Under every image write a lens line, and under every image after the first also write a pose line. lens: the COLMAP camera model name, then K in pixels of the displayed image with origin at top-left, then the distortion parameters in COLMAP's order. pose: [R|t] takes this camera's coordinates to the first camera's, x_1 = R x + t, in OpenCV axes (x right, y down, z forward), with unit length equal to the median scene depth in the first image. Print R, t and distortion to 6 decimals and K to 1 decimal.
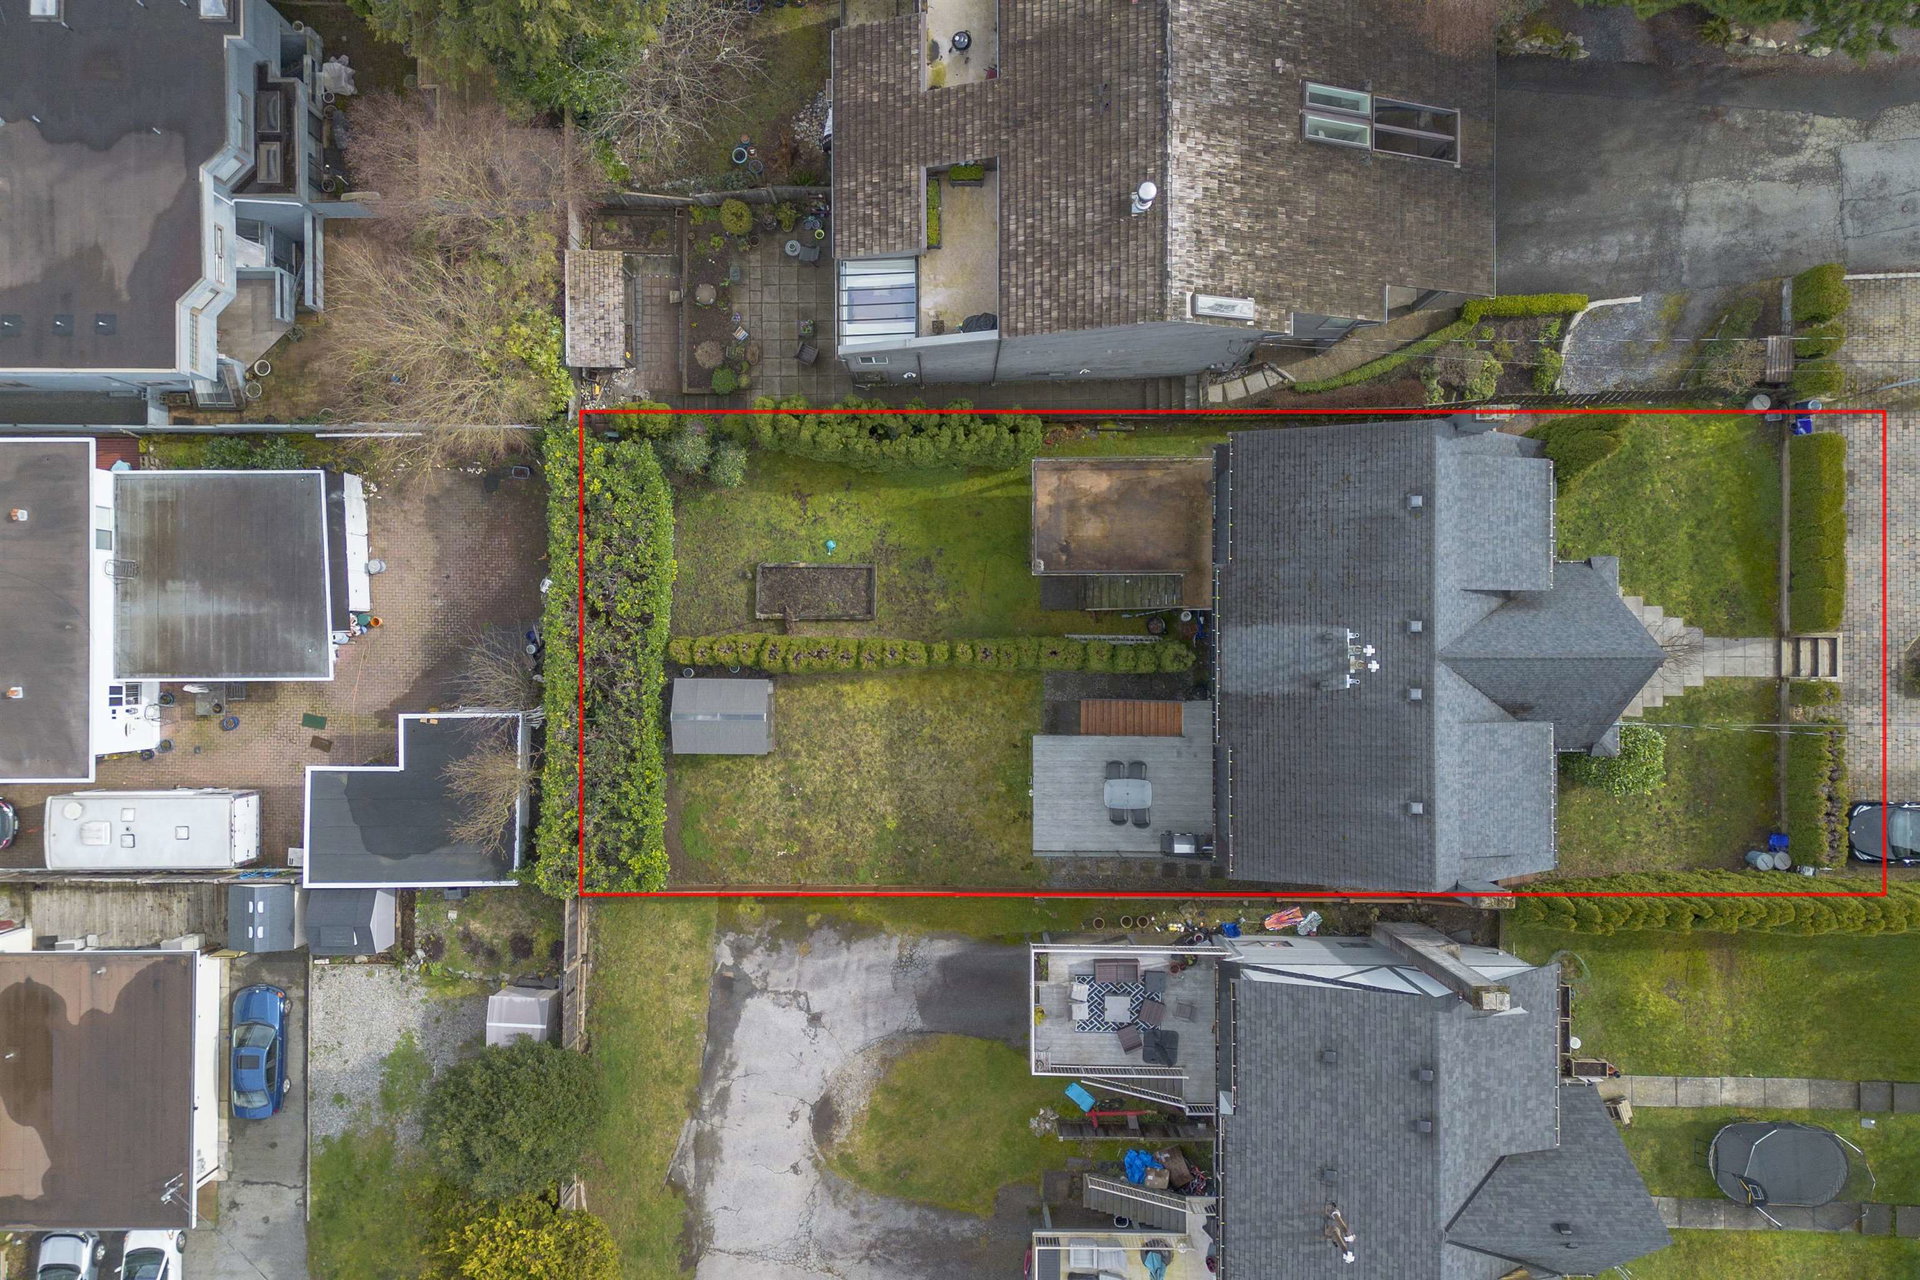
lens RADIAL K [[1602.6, 0, 930.1], [0, 1602.6, 628.2], [0, 0, 1]] dist [0.090753, -0.125016]
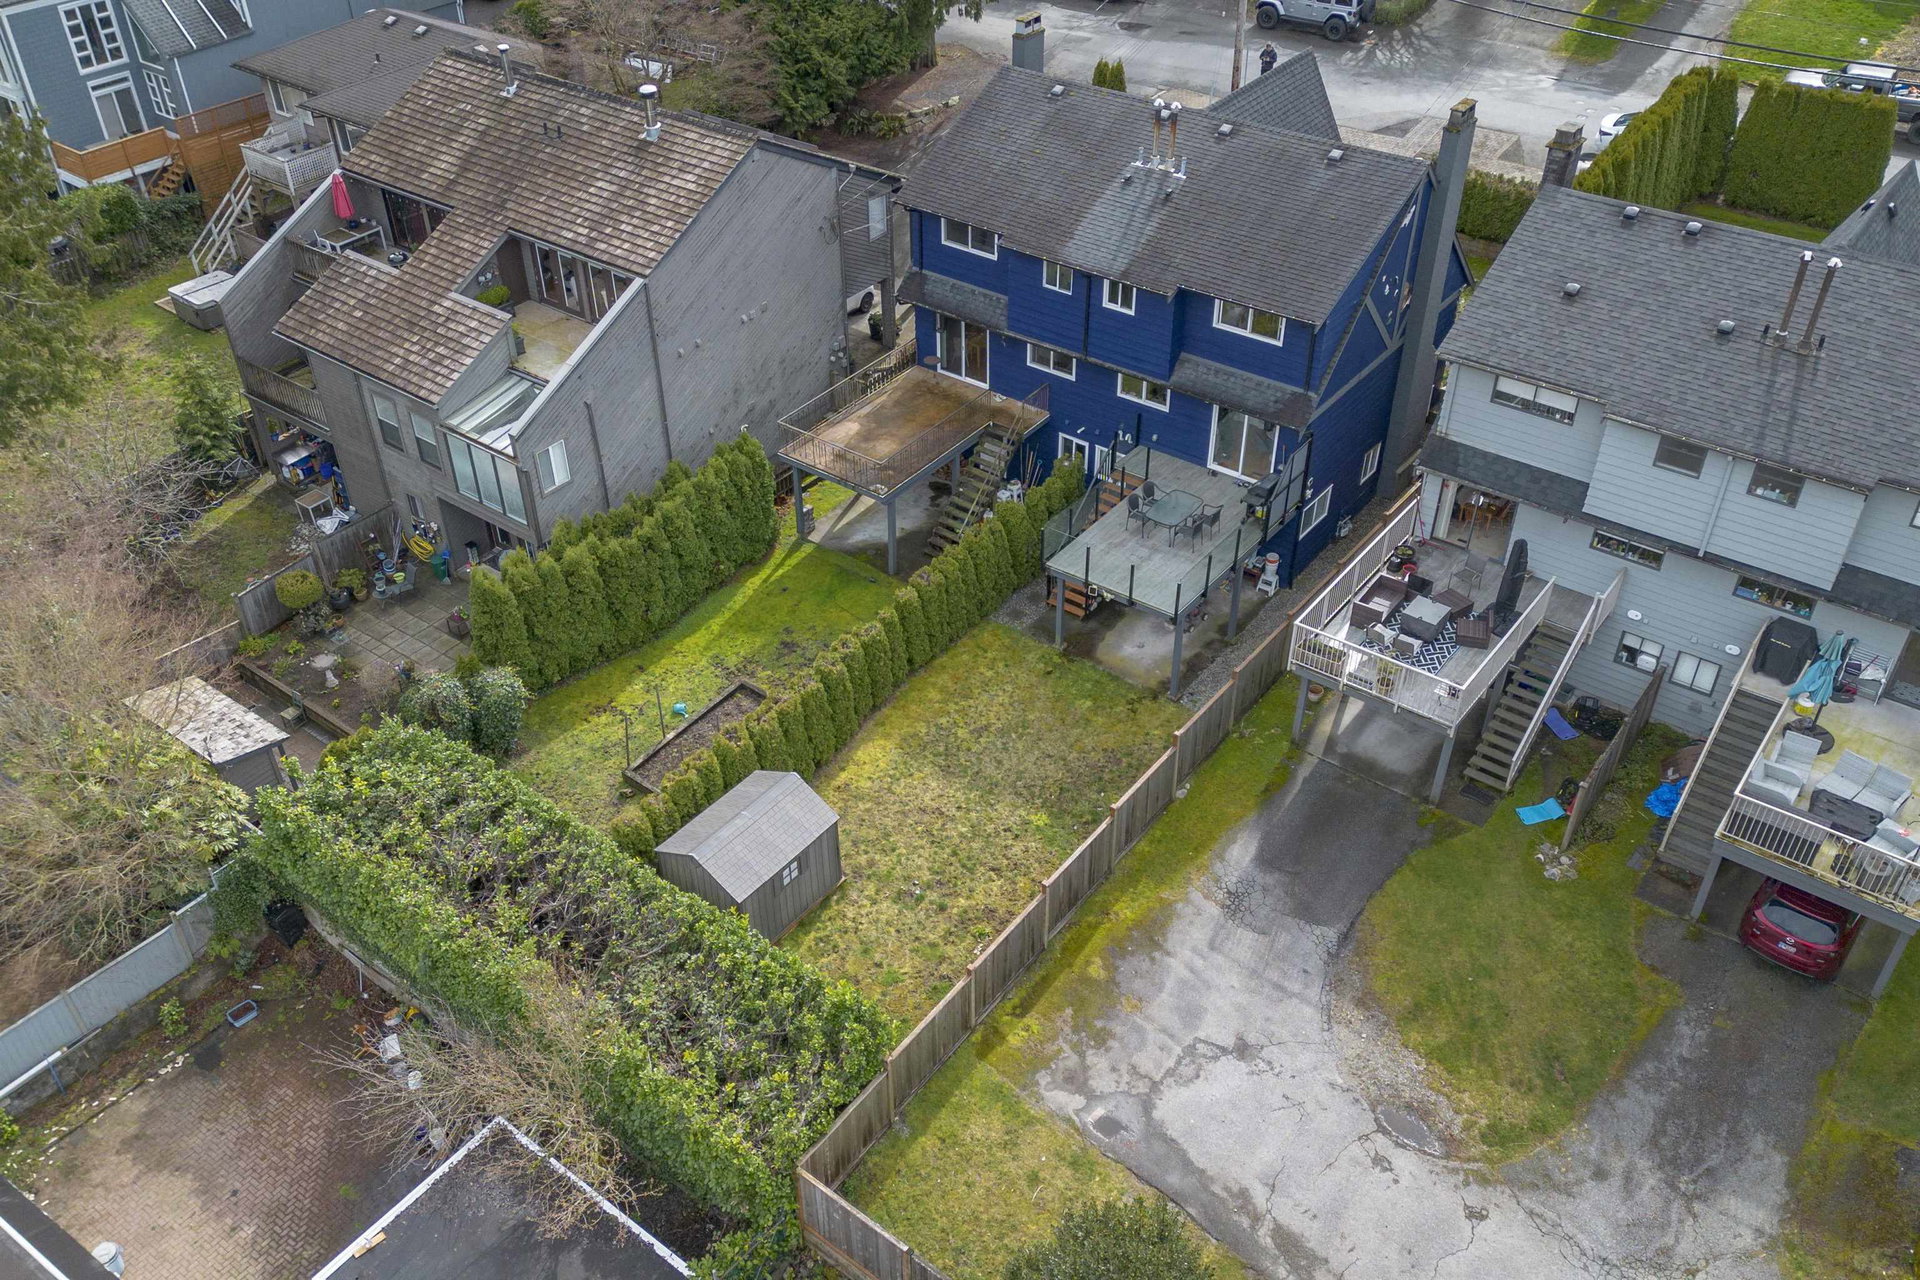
lens RADIAL K [[1602.6, 0, 930.1], [0, 1602.6, 628.2], [0, 0, 1]] dist [0.090753, -0.125016]
pose [[0.613663, -0.478367, 0.628158, -0.435193], [0.789567, 0.373321, -0.487049, 0.381695], [-0.001517, 0.794857, 0.606795, 0.527377]]
